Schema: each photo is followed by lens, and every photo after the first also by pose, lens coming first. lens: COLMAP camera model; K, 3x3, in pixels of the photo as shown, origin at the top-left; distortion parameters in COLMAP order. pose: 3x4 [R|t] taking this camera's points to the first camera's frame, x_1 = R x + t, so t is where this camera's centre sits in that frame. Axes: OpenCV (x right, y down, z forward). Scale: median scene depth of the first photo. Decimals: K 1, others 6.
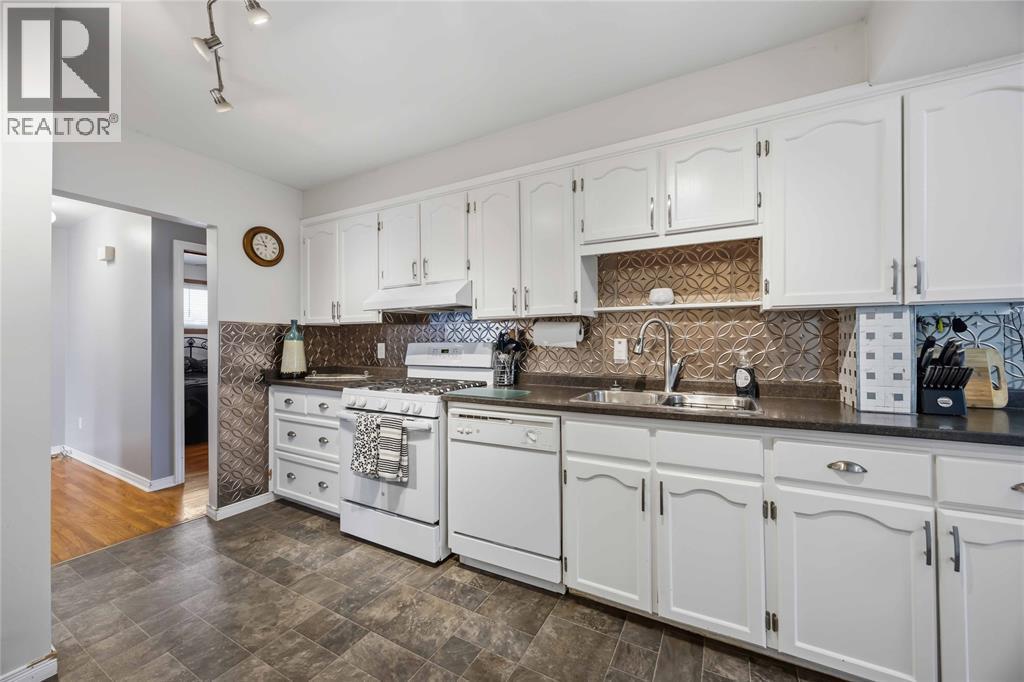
lens RADIAL K [[393.5, 0, 516.0], [0, 393.5, 338.1], [0, 0, 1]] dist [-0.002176, 0.000232]
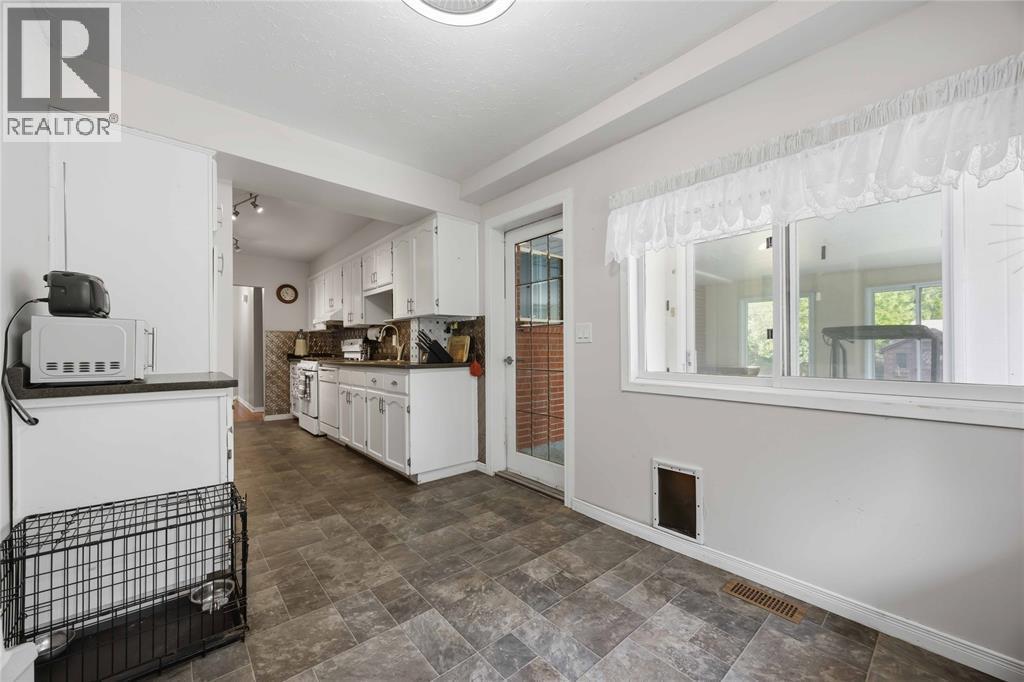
lens RADIAL K [[393.5, 0, 512.1], [0, 393.5, 345.9], [0, 0, 1]] dist [-0.002176, 0.000232]
pose [[0.936756, -0.004793, -0.349950, 1.582067], [0.006102, 0.999978, 0.002638, 0.055335], [0.349930, -0.004606, 0.936765, -0.696280]]
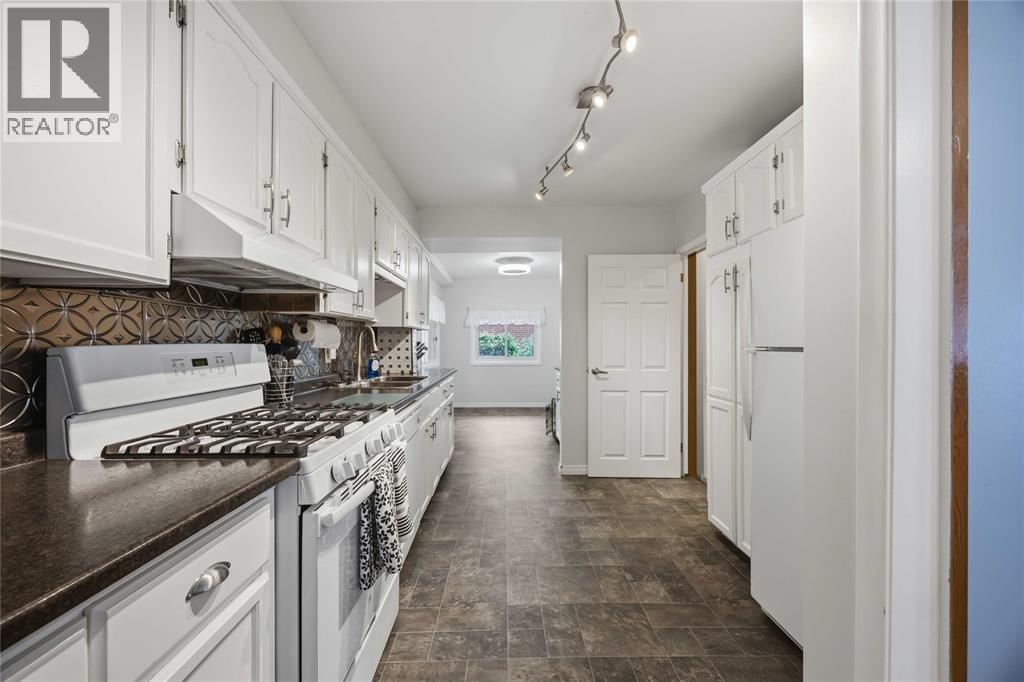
lens RADIAL K [[393.5, 0, 508.2], [0, 393.5, 342.5], [0, 0, 1]] dist [-0.002176, 0.000232]
pose [[-0.491476, 0.006785, 0.870864, -0.990374], [-0.002822, 0.999952, -0.009383, 0.015758], [-0.870886, -0.007069, -0.491434, 1.147014]]
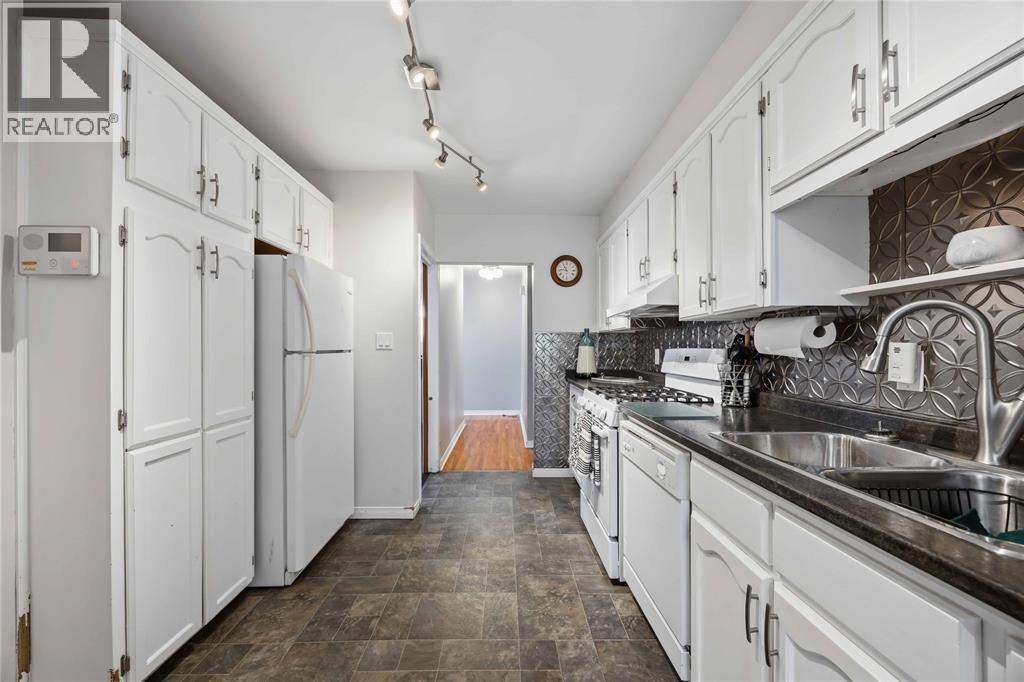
lens RADIAL K [[393.5, 0, 504.2], [0, 393.5, 346.4], [0, 0, 1]] dist [-0.002176, 0.000232]
pose [[0.481408, 0.000696, -0.876496, 0.479646], [0.003791, 0.999989, 0.002877, 0.003196], [0.876488, -0.004707, 0.481400, 0.299760]]
